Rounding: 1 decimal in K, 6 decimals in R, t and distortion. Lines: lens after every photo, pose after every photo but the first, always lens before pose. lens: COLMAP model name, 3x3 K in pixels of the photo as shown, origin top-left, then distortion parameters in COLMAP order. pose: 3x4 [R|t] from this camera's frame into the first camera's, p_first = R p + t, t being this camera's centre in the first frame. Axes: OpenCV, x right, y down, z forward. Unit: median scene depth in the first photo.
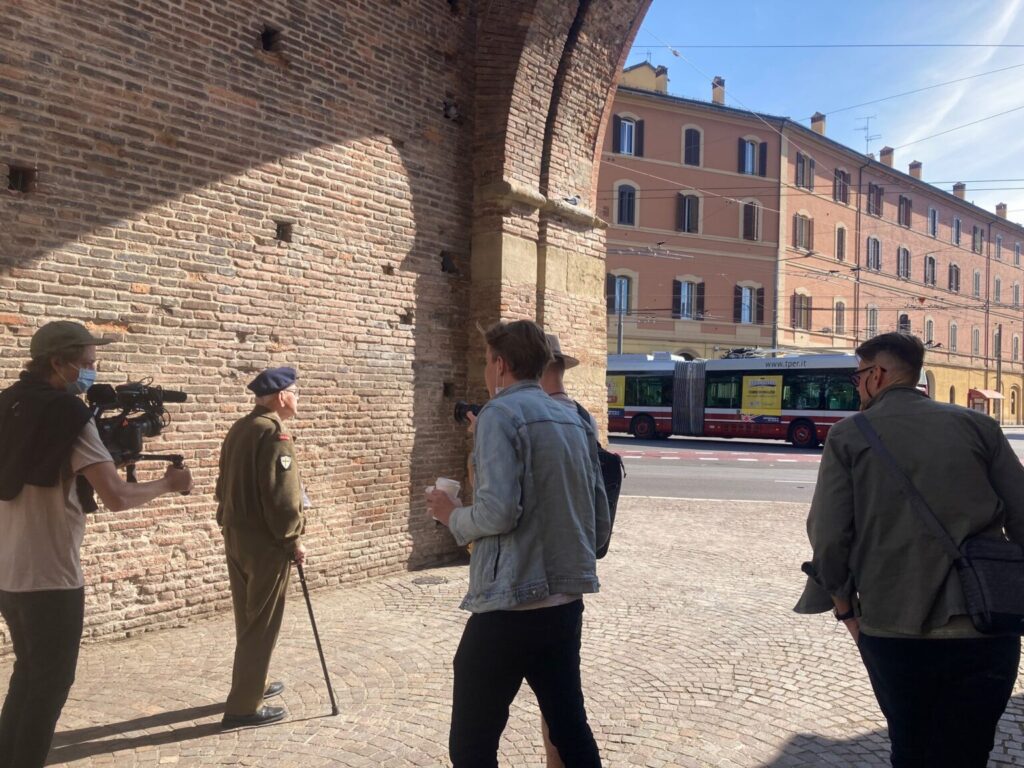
lens RADIAL K [[861.3, 0, 508.8], [0, 861.3, 391.4], [0, 0, 1]] dist [0.050205, -0.064769]
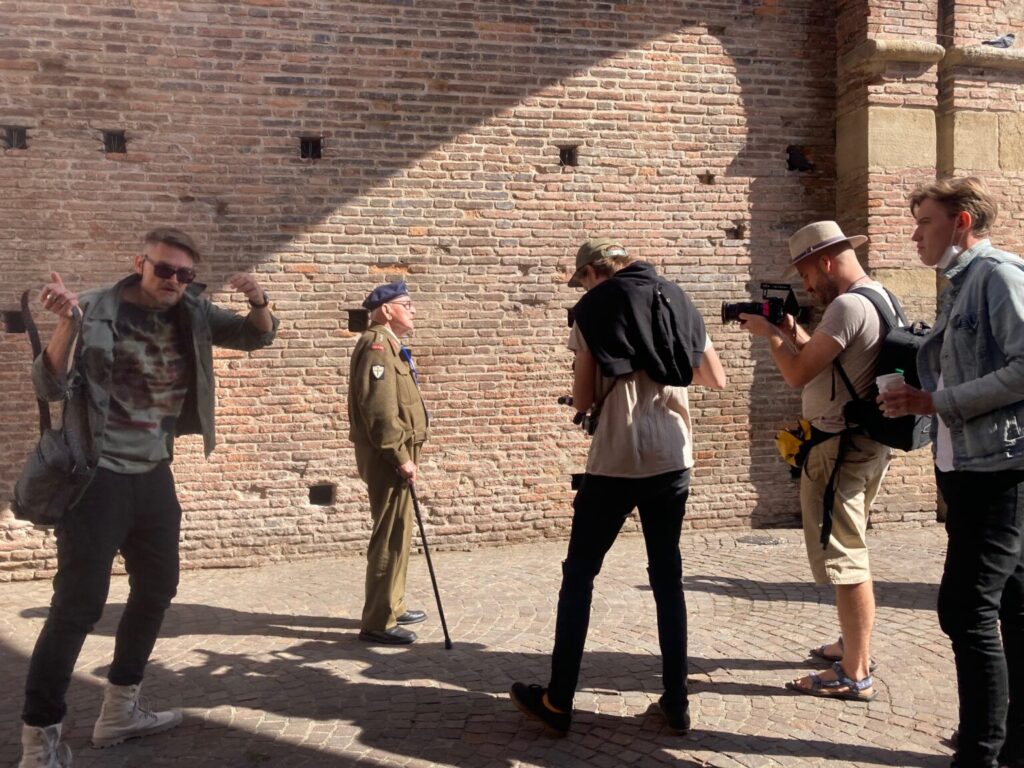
lens RADIAL K [[861.3, 0, 511.6], [0, 861.3, 386.7], [0, 0, 1]] dist [0.050205, -0.064769]
pose [[0.748006, -0.022396, -0.663314, 0.334860], [0.035577, 0.999347, 0.006378, 0.064944], [0.662738, -0.028370, 0.748314, 0.246180]]
